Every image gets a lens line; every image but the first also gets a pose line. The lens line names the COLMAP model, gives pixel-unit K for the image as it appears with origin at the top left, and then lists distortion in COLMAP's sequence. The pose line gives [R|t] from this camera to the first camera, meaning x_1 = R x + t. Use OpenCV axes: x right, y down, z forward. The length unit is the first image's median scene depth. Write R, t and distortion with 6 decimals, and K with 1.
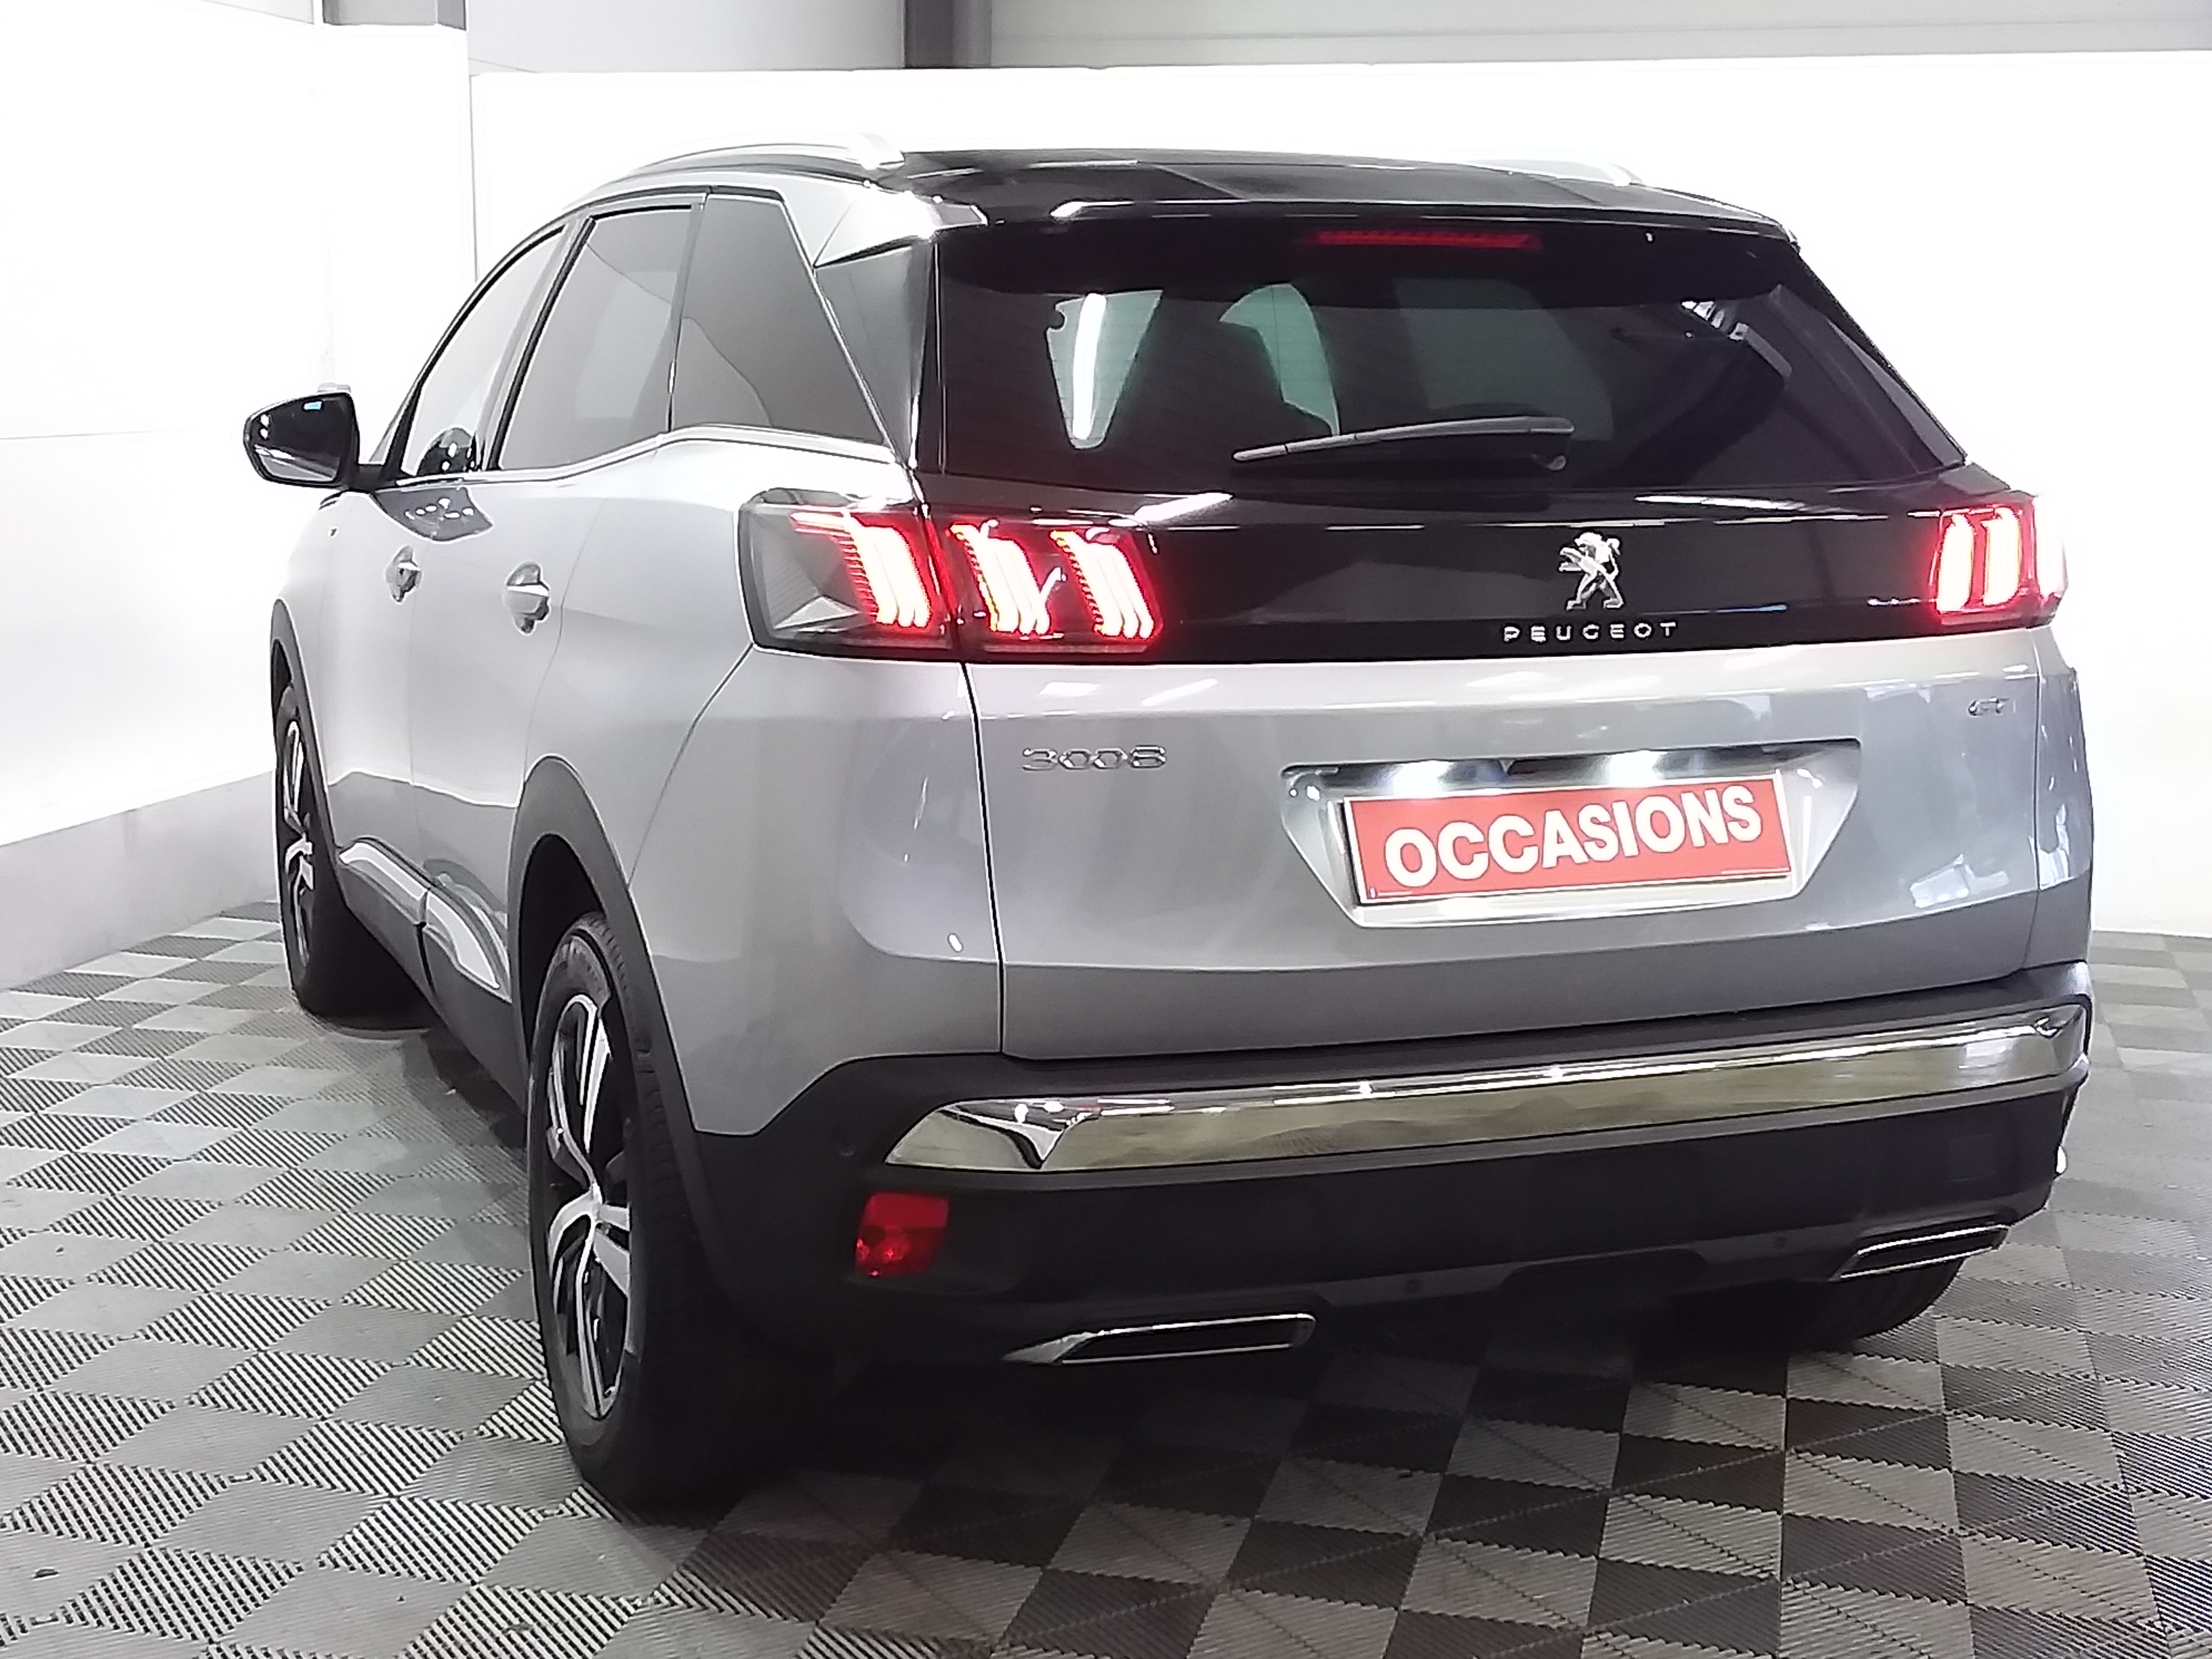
lens RADIAL K [[2205.8, 0, 1194.1], [0, 2205.8, 802.5], [0, 0, 1]] dist [0.071678, 0.000000]
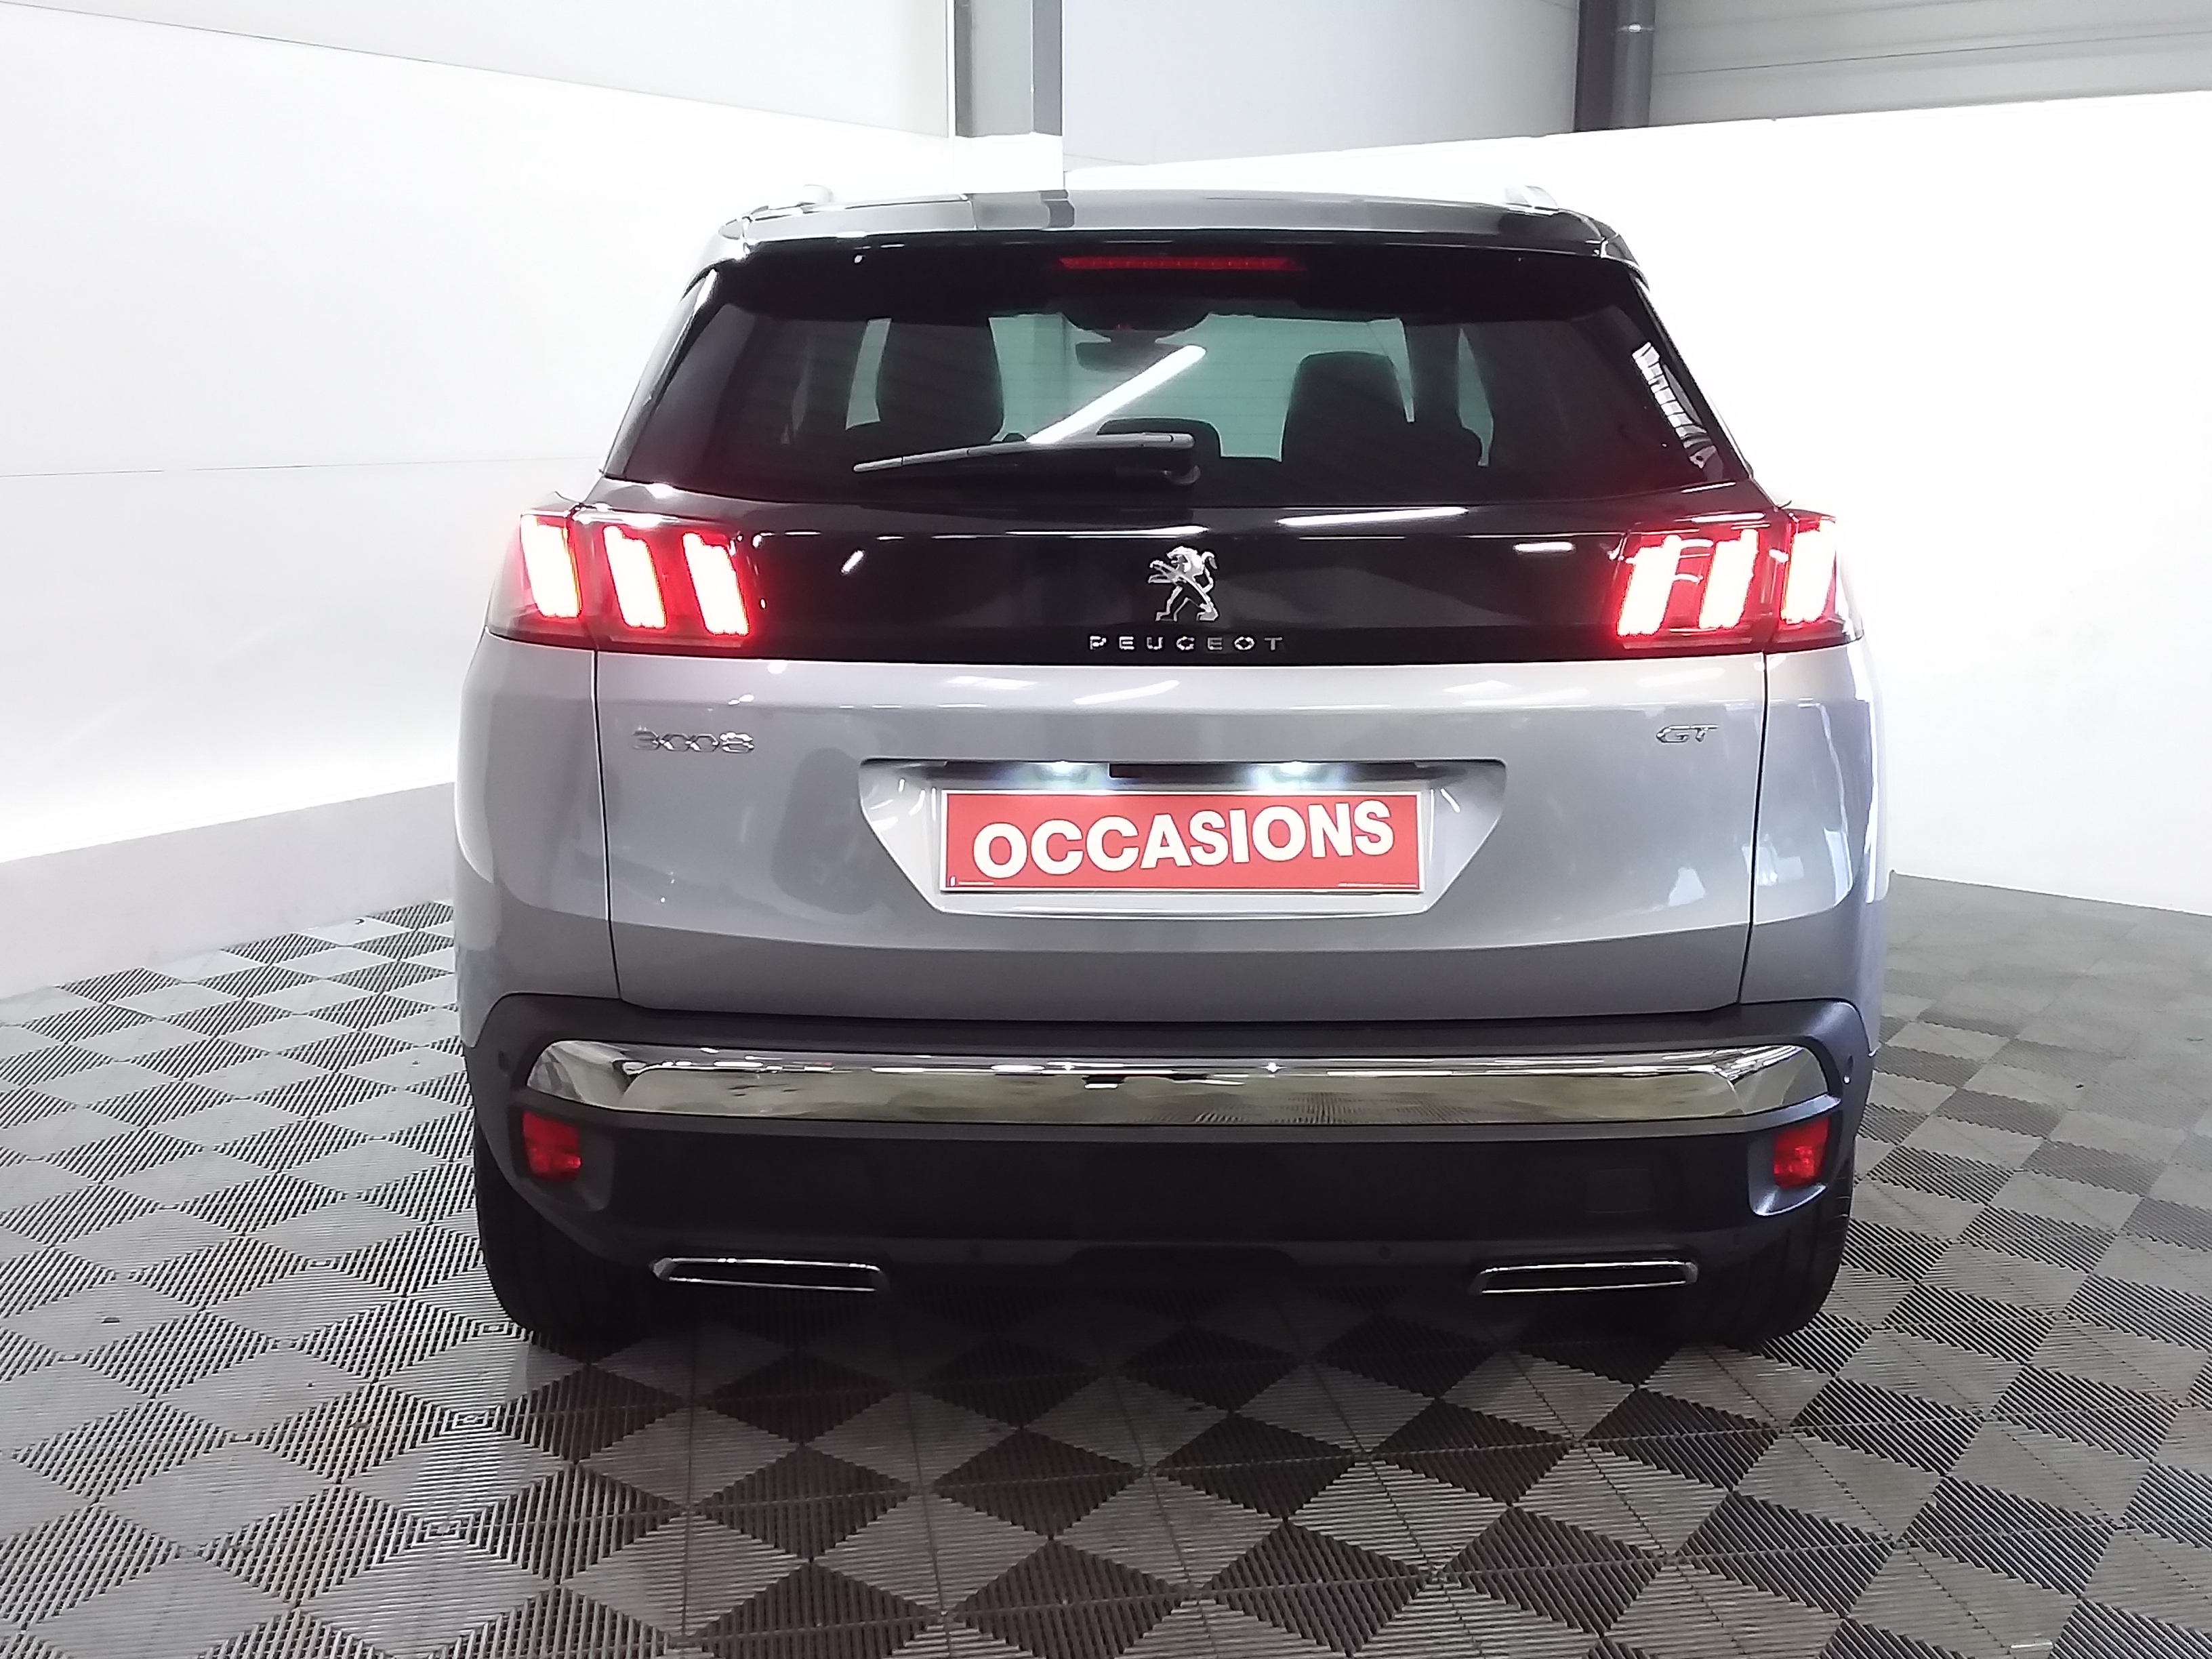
lens RADIAL K [[1801.0, 0, 1069.6], [0, 1801.0, 814.5], [0, 0, 1]] dist [0.103771, -0.140968]
pose [[0.953319, 0.062779, -0.295366, 0.370734], [-0.053146, 0.997764, 0.040536, -0.028112], [0.297251, -0.022946, 0.954524, 0.178566]]
